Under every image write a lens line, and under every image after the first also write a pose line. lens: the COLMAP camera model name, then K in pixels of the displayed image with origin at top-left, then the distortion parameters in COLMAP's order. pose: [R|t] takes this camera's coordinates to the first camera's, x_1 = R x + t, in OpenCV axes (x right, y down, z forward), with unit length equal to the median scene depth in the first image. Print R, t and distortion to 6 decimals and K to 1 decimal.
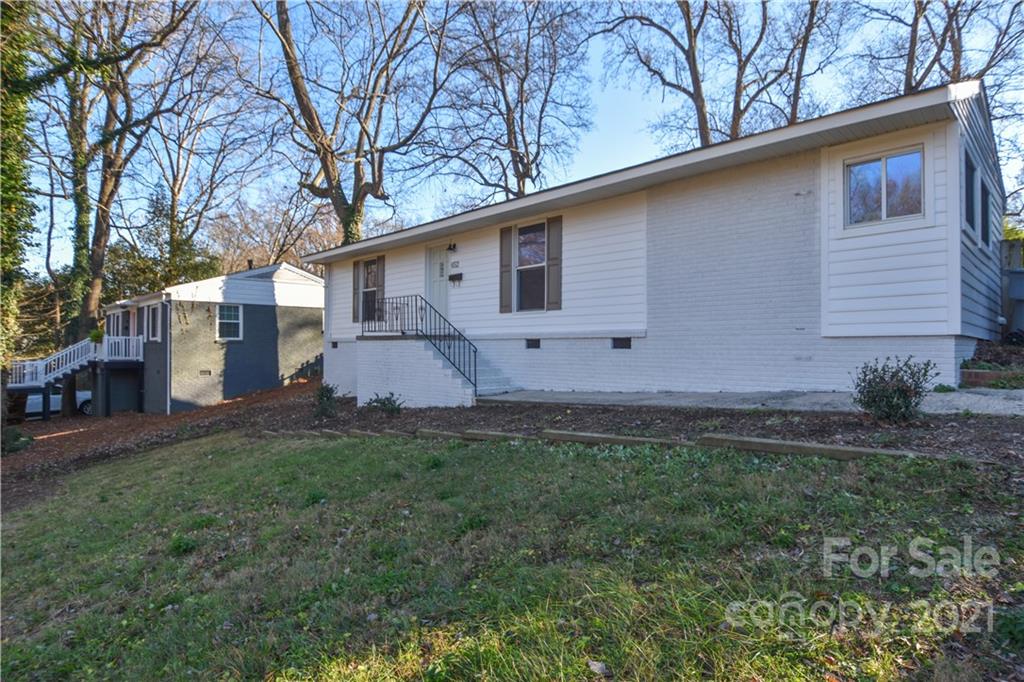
lens RADIAL K [[558.3, 0, 511.0], [0, 558.3, 348.8], [0, 0, 1]] dist [-0.003611, -0.008404]
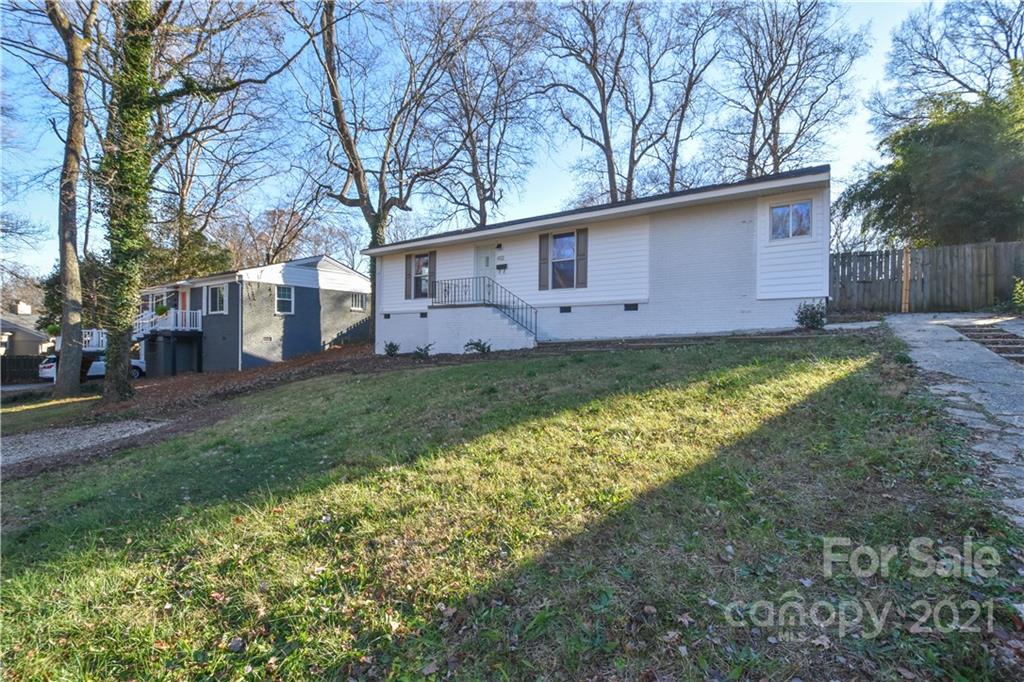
lens RADIAL K [[450.9, 0, 512.7], [0, 450.9, 348.3], [0, 0, 1]] dist [0.000314, -0.011667]
pose [[0.983215, 0.002772, 0.182428, -0.214183], [-0.006347, 0.999799, 0.019012, 0.048771], [-0.182339, -0.019851, 0.983035, -0.137848]]
